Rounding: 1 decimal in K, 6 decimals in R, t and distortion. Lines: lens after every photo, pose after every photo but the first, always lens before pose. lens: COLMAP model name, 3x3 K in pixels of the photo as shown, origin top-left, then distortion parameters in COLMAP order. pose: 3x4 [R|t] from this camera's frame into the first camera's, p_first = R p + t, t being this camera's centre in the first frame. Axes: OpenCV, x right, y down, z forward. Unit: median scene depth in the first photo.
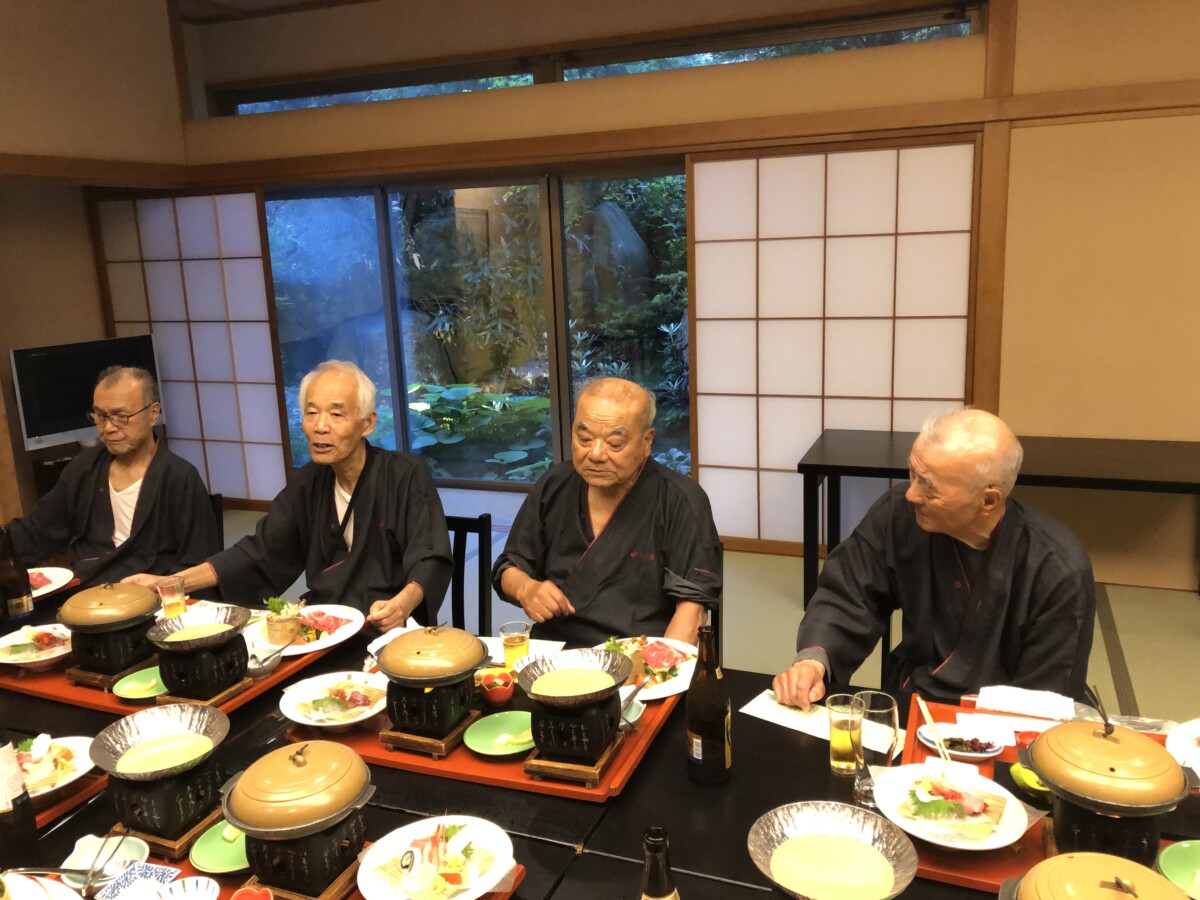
lens RADIAL K [[971.4, 0, 600.0], [0, 971.4, 450.0], [0, 0, 1]] dist [0.002417, 0.000848]
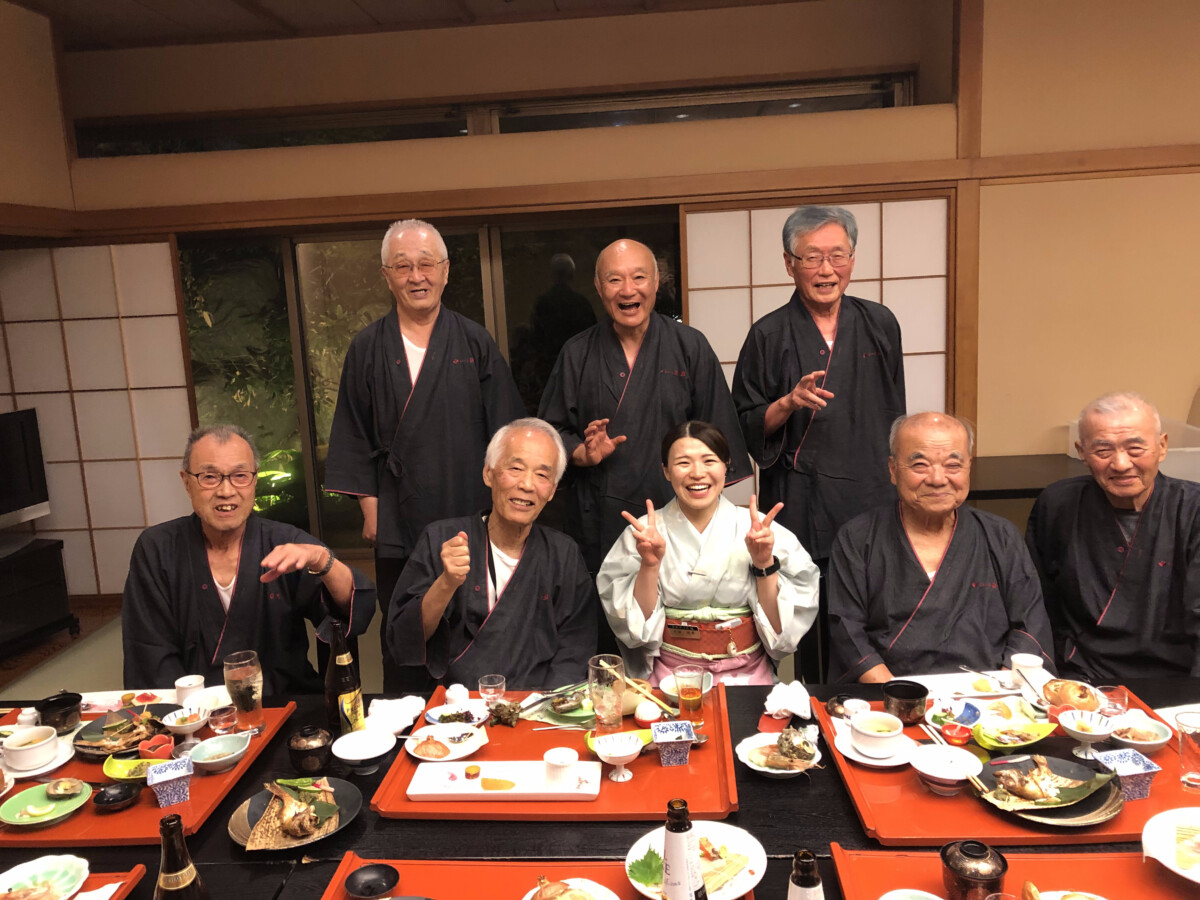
lens RADIAL K [[971.4, 0, 600.0], [0, 971.4, 450.0], [0, 0, 1]] dist [0.002417, 0.000848]
pose [[0.940013, -0.065184, 0.334855, -0.383543], [0.087831, 0.994728, -0.052925, -0.001721], [-0.329639, 0.079161, 0.940782, 0.096268]]
